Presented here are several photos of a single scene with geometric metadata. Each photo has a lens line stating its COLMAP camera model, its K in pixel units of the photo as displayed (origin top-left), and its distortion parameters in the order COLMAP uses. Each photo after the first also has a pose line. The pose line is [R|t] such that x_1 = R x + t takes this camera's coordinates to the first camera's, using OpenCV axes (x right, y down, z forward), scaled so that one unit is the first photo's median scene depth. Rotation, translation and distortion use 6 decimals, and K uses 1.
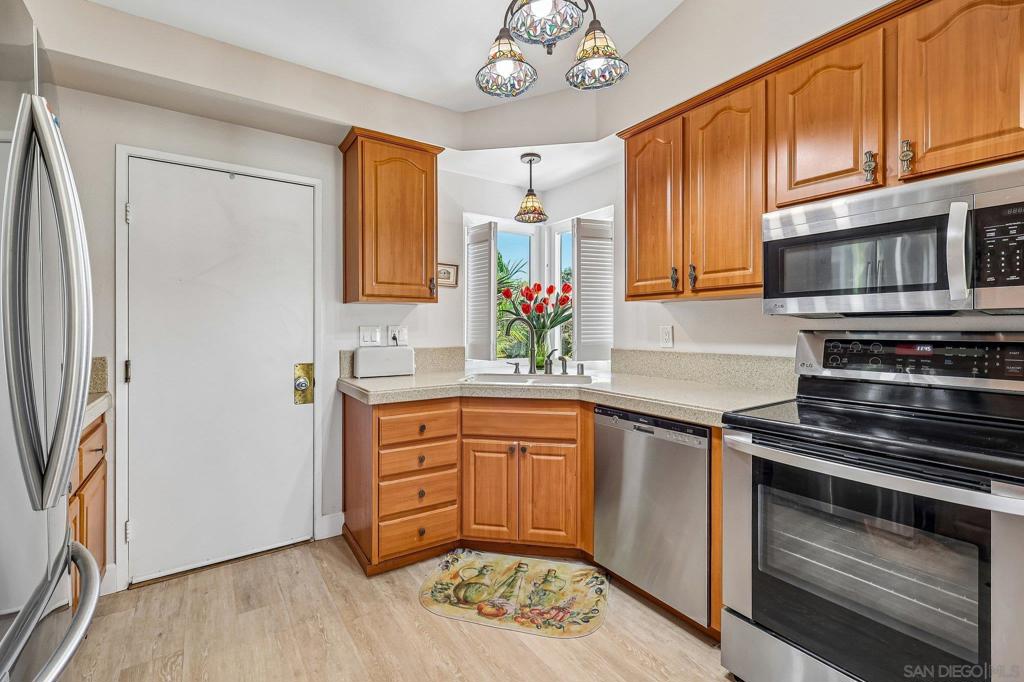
lens RADIAL K [[445.5, 0, 508.8], [0, 445.5, 328.3], [0, 0, 1]] dist [0.000461, -0.000054]
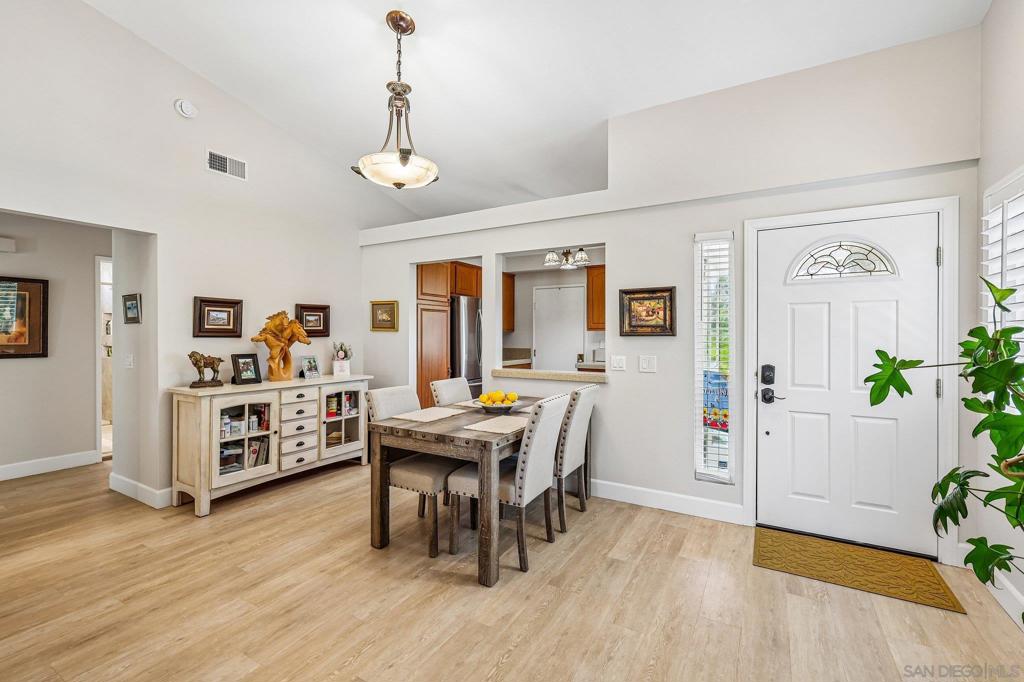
lens RADIAL K [[445.5, 0, 514.2], [0, 445.5, 336.5], [0, 0, 1]] dist [0.000461, -0.000054]
pose [[0.427950, 0.005383, -0.903787, 1.897836], [-0.007652, 0.999968, 0.002332, -0.031097], [0.903770, 0.005918, 0.427977, -0.532854]]
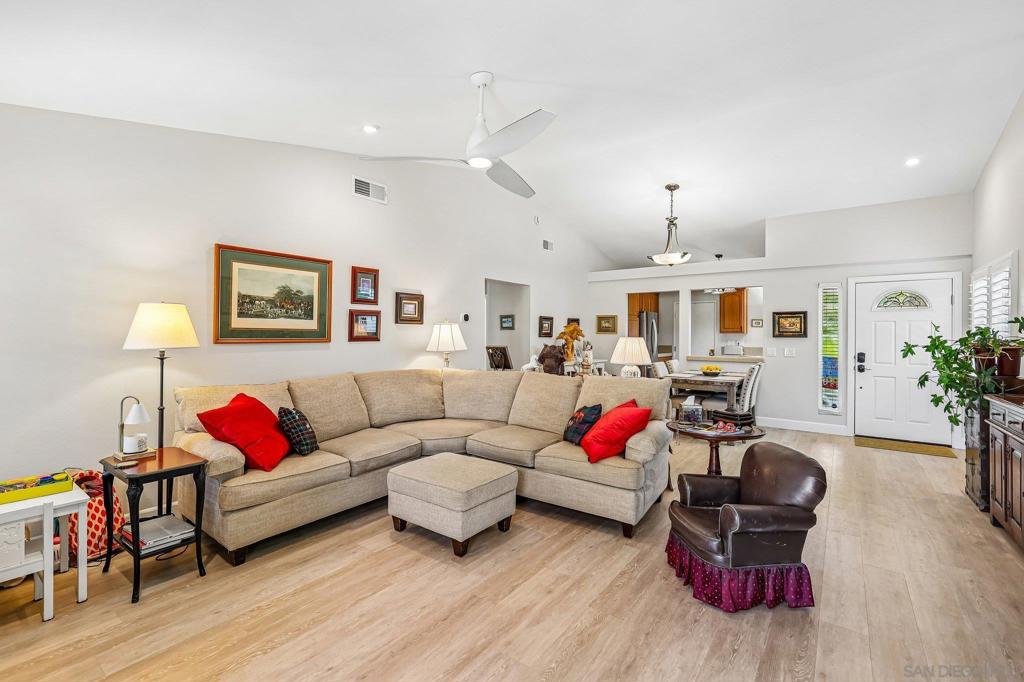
lens RADIAL K [[445.5, 0, 512.0], [0, 445.5, 335.7], [0, 0, 1]] dist [0.000461, -0.000054]
pose [[0.321110, 0.005040, -0.947028, 2.783141], [-0.011448, 0.999933, 0.001440, -0.027519], [0.946973, 0.010379, 0.321146, -1.973291]]
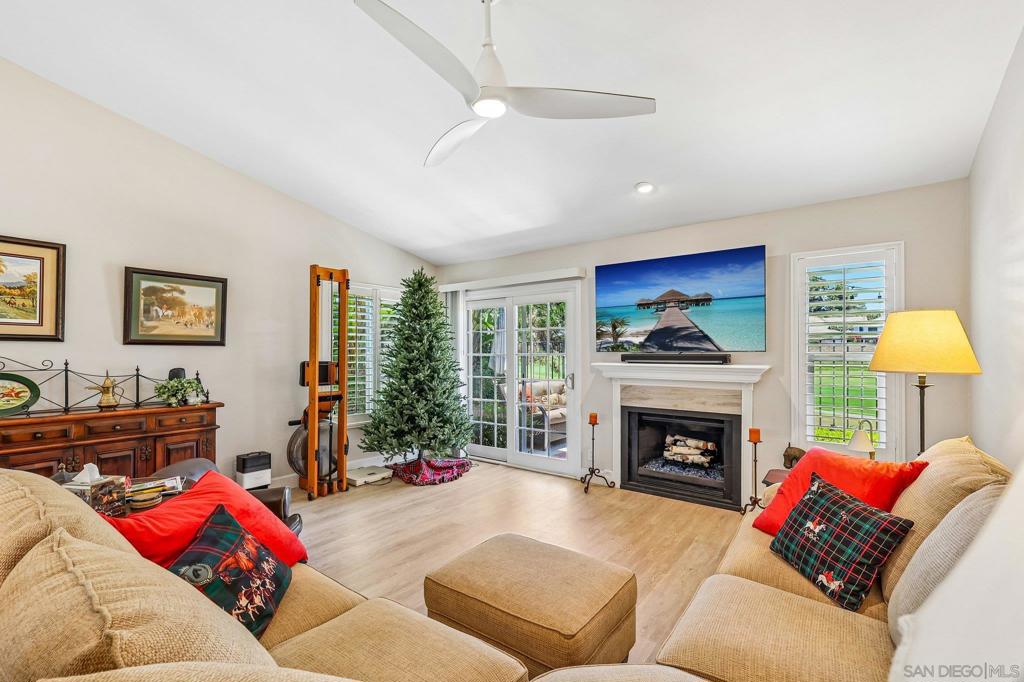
lens RADIAL K [[445.5, 0, 523.0], [0, 445.5, 349.5], [0, 0, 1]] dist [0.000461, -0.000054]
pose [[-0.318531, 0.005939, 0.947894, 0.771842], [0.004536, 0.999978, -0.004741, -0.025613], [-0.947902, 0.002790, -0.318551, -1.465924]]
